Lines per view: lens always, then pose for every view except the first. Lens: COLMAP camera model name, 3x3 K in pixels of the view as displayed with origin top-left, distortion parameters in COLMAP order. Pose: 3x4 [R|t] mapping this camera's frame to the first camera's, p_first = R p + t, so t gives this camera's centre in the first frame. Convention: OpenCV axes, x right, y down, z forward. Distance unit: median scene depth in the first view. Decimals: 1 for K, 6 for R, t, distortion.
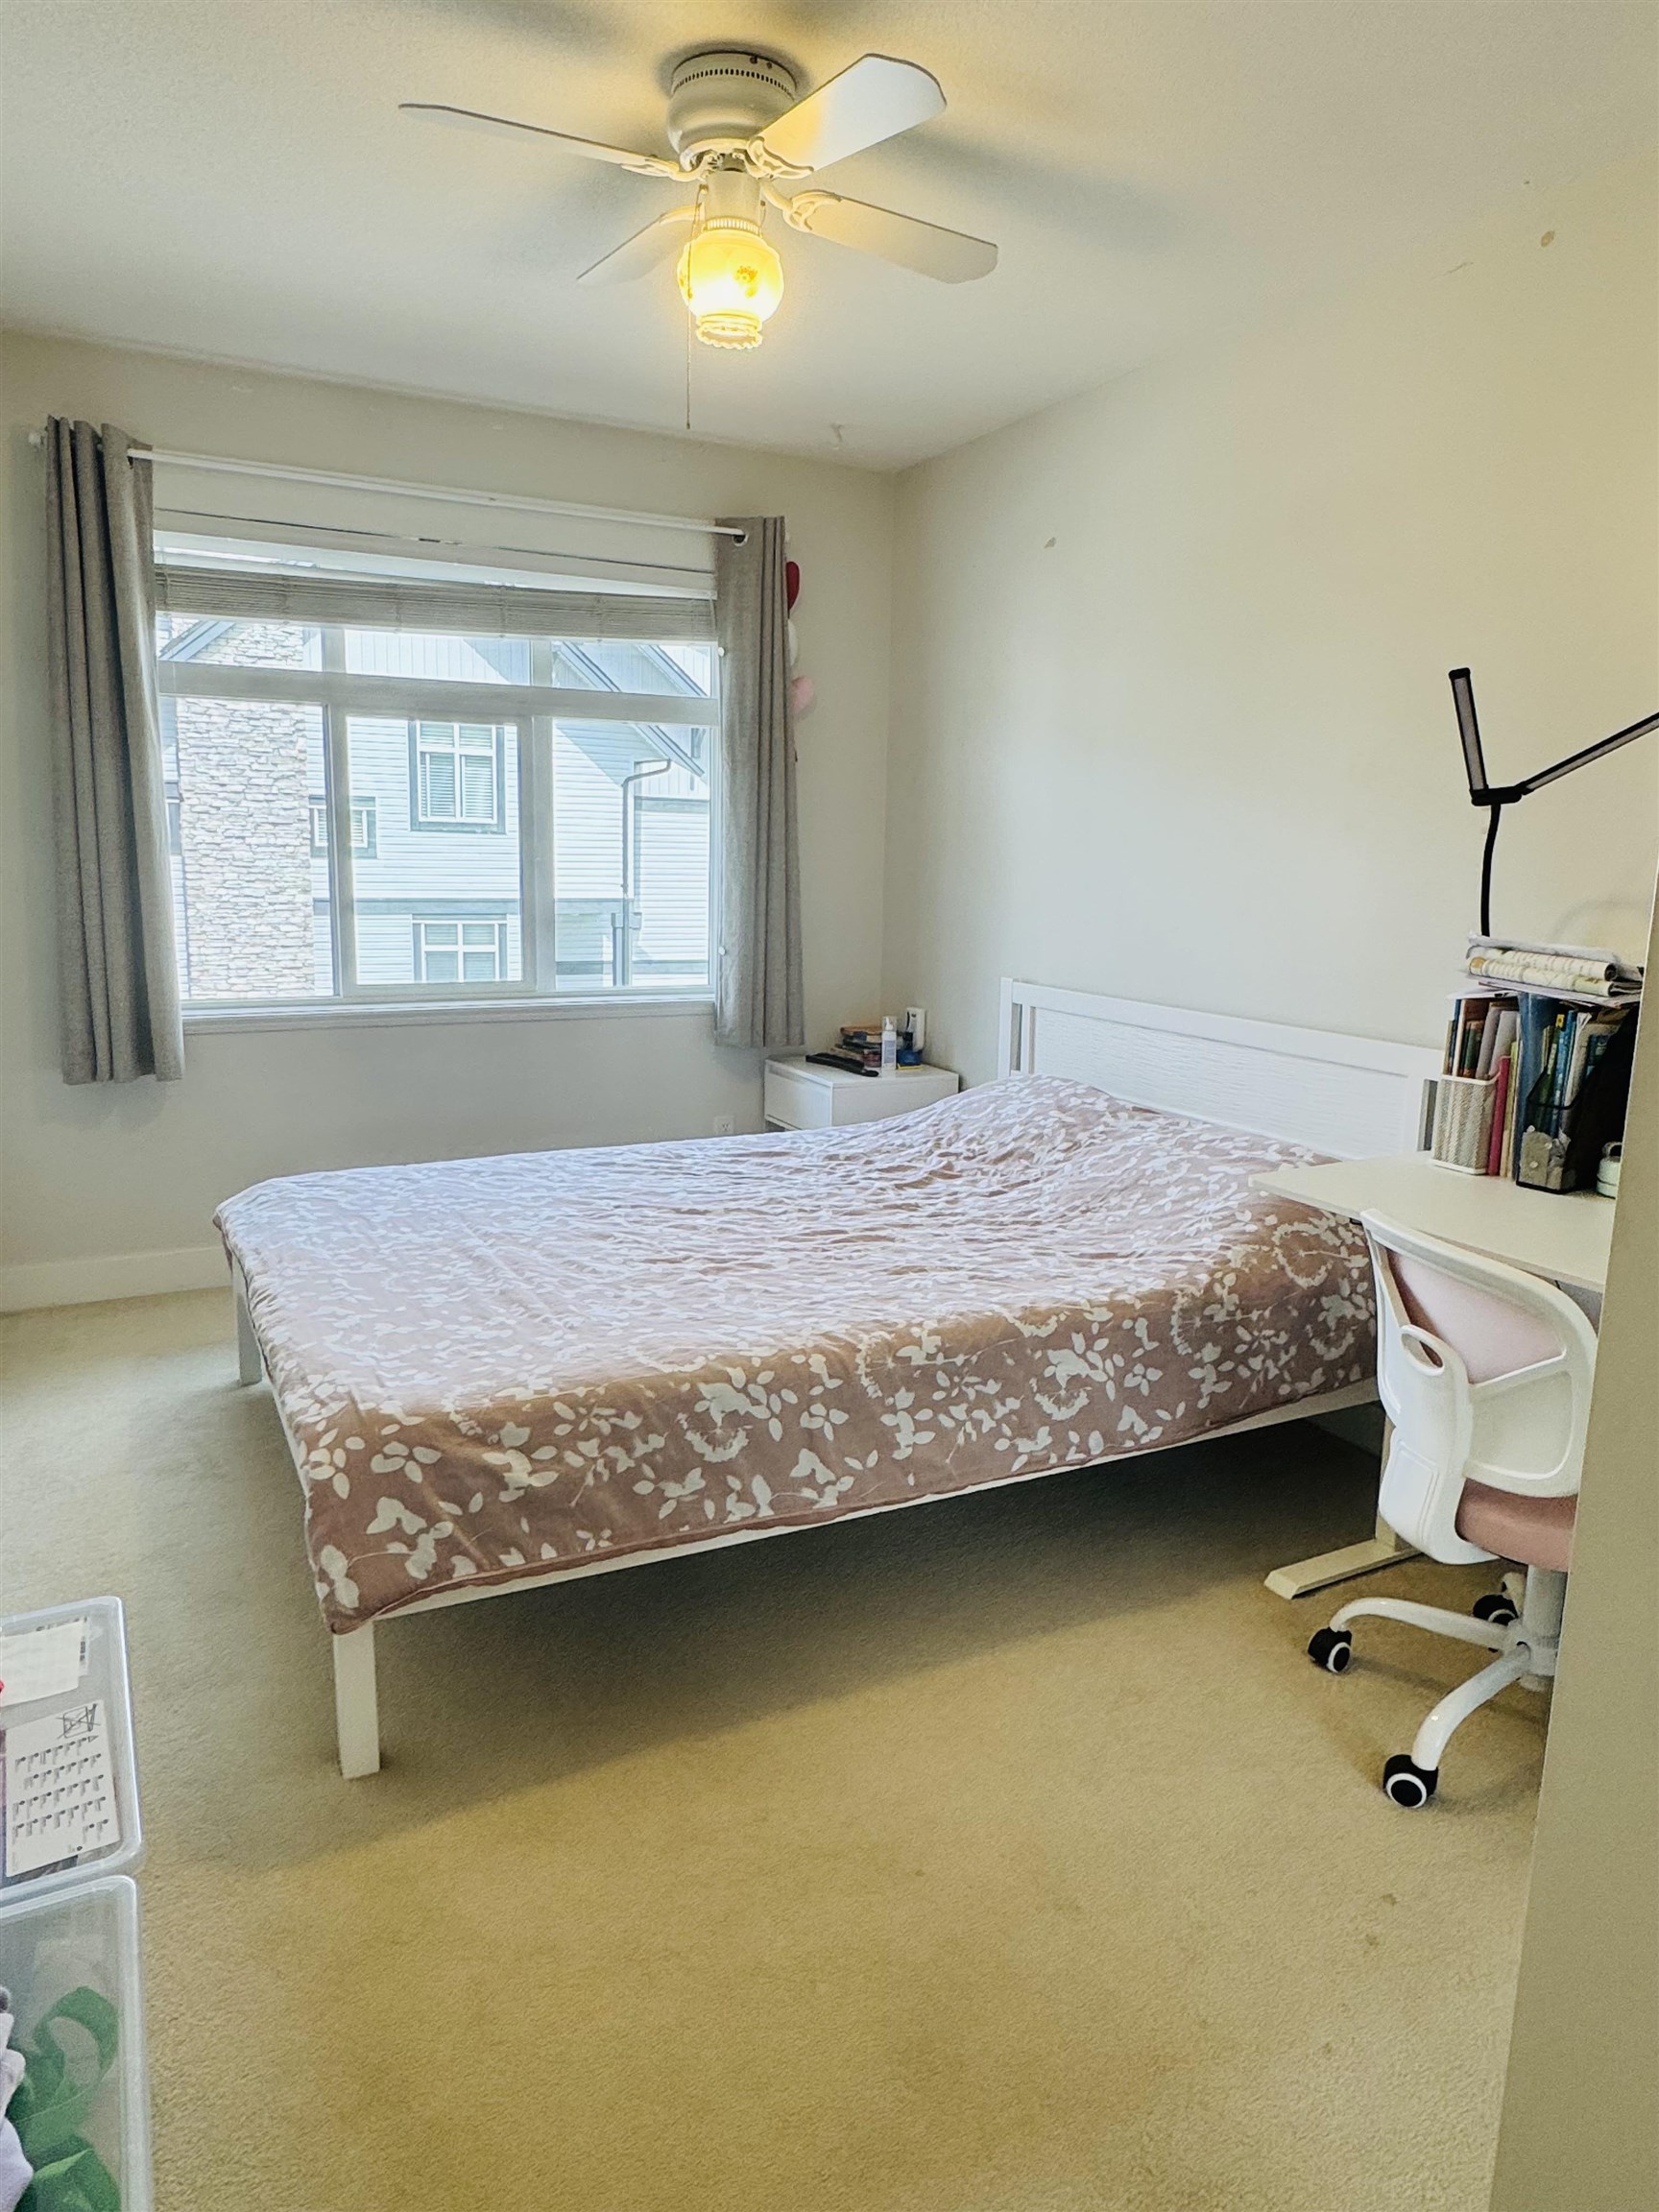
lens RADIAL K [[1406.8, 0, 825.2], [0, 1406.8, 1095.5], [0, 0, 1]] dist [-0.005525, -0.003839]
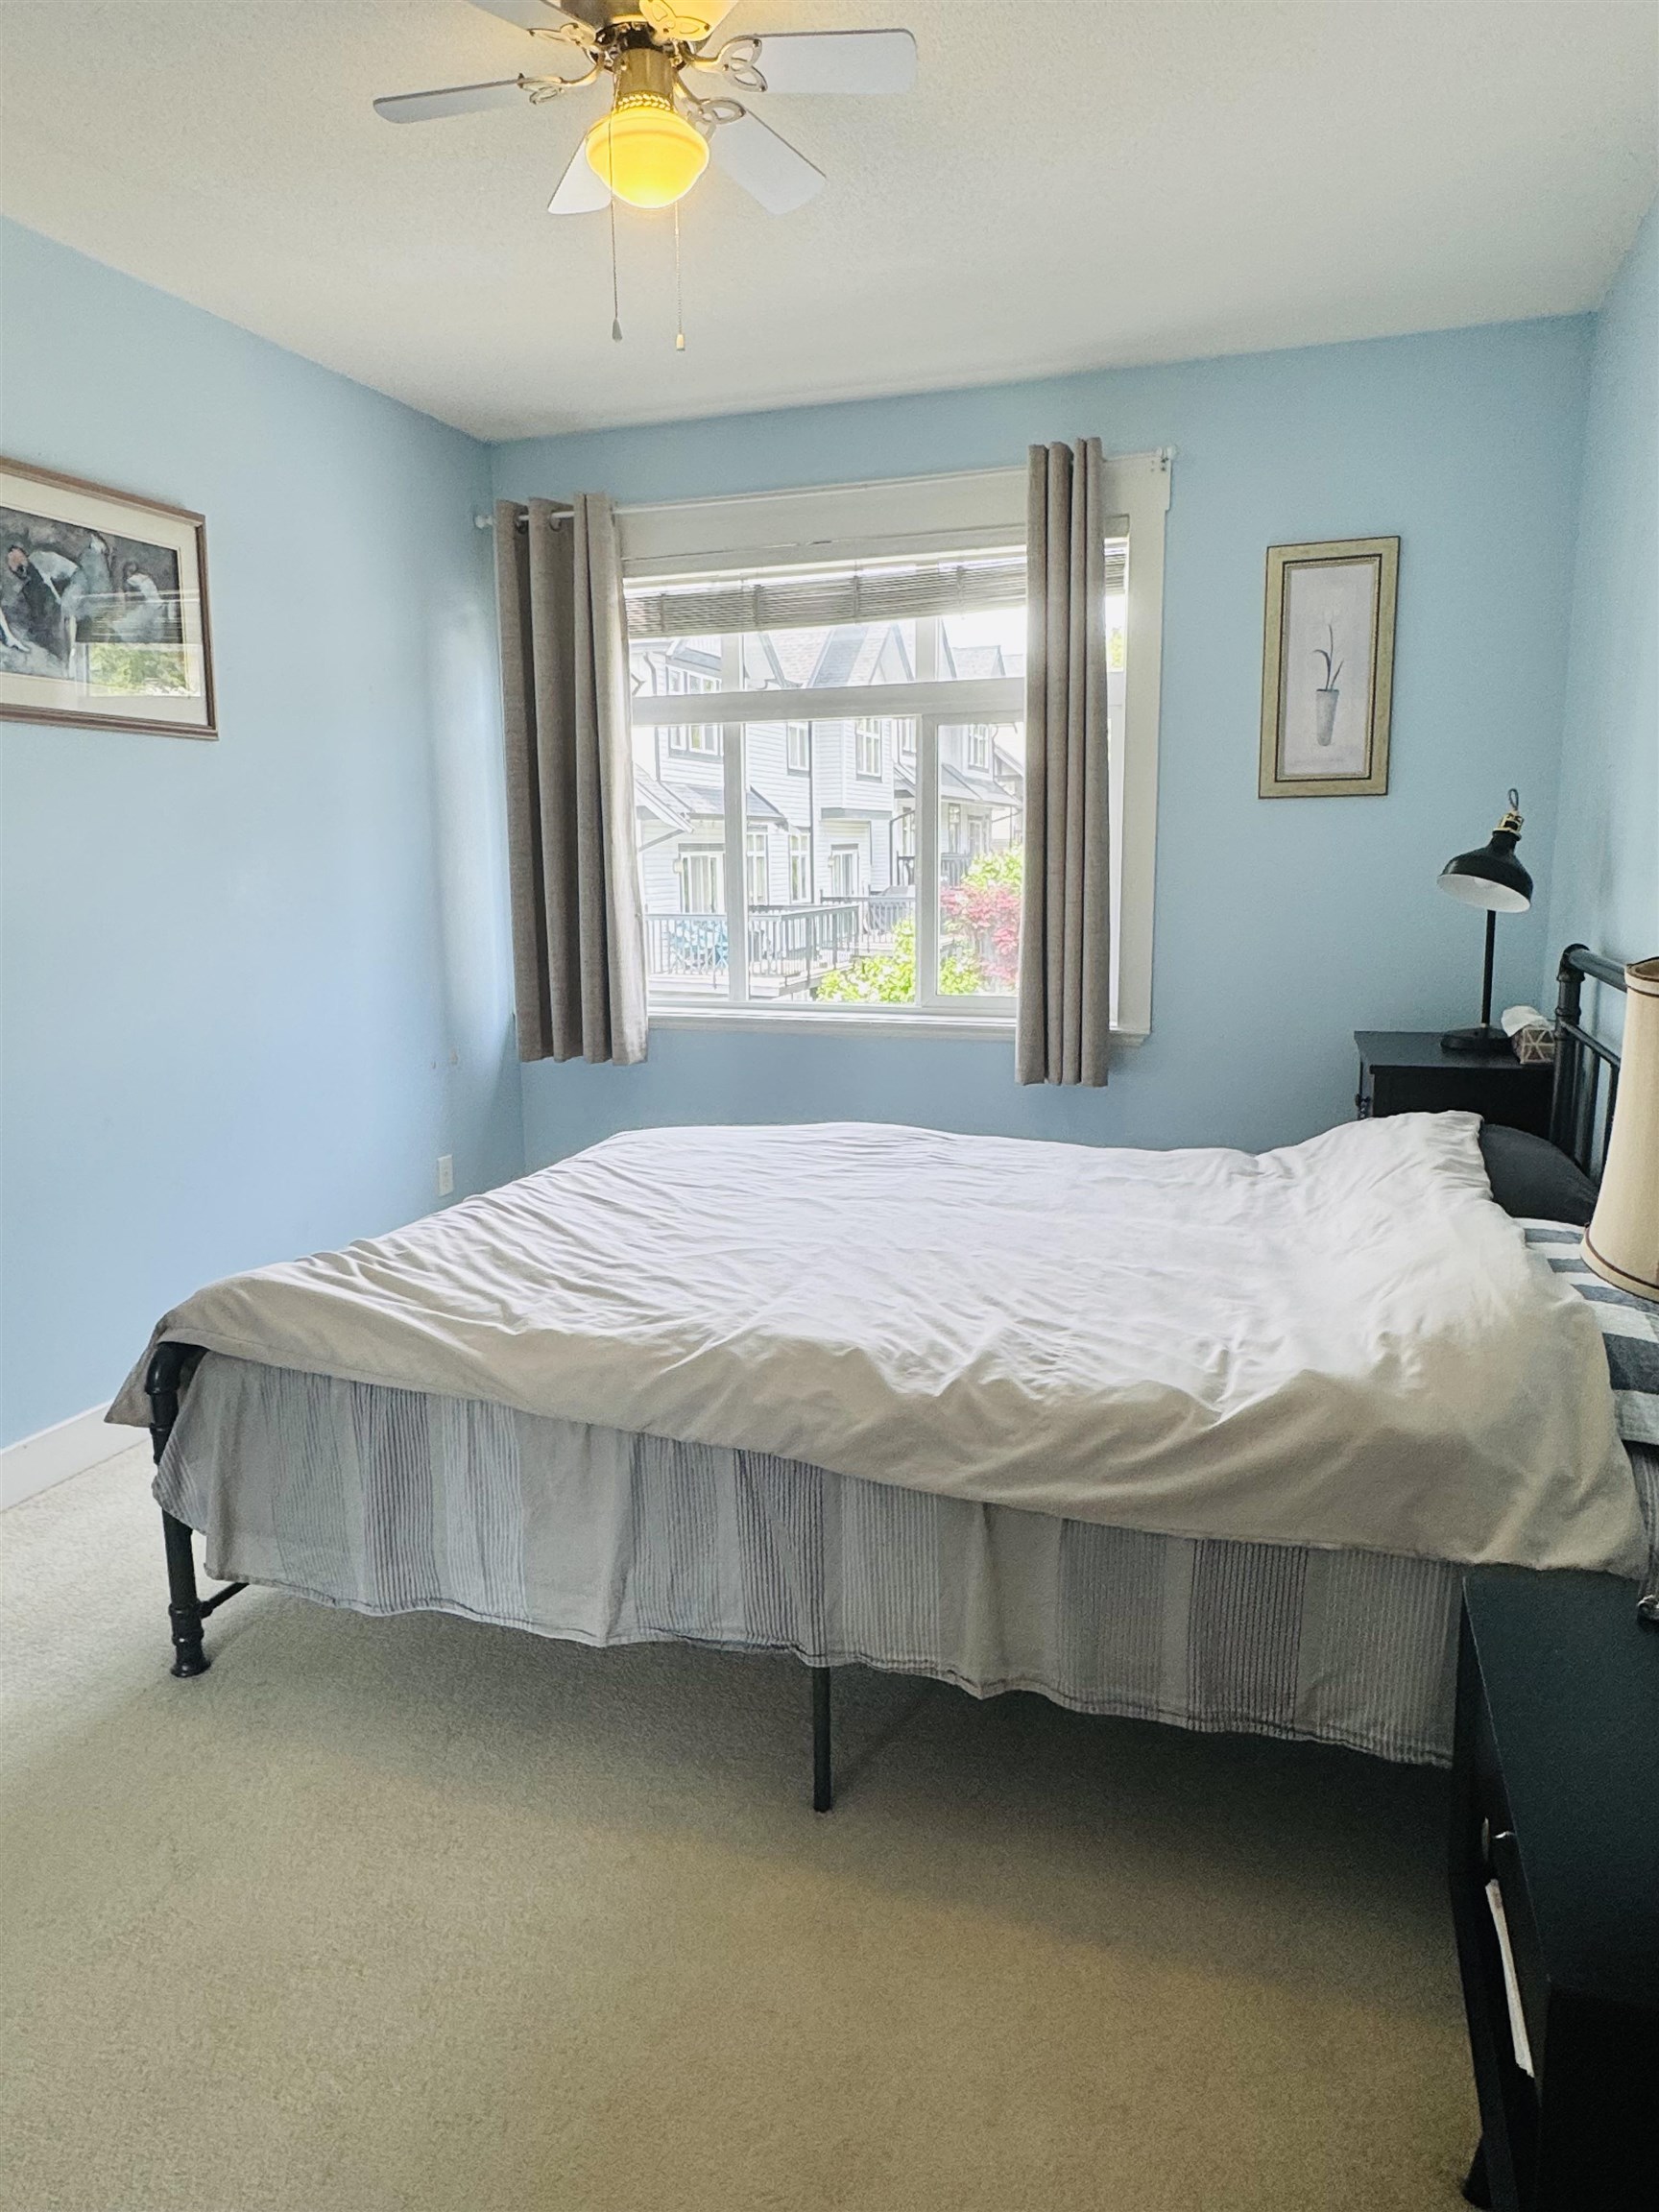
lens RADIAL K [[1406.8, 0, 825.2], [0, 1406.8, 1095.5], [0, 0, 1]] dist [-0.005525, -0.003839]
pose [[0.689456, 0.098459, -0.717605, 0.461857], [-0.103087, 0.993971, 0.037334, -0.046847], [0.716955, 0.048236, 0.695449, 0.334862]]
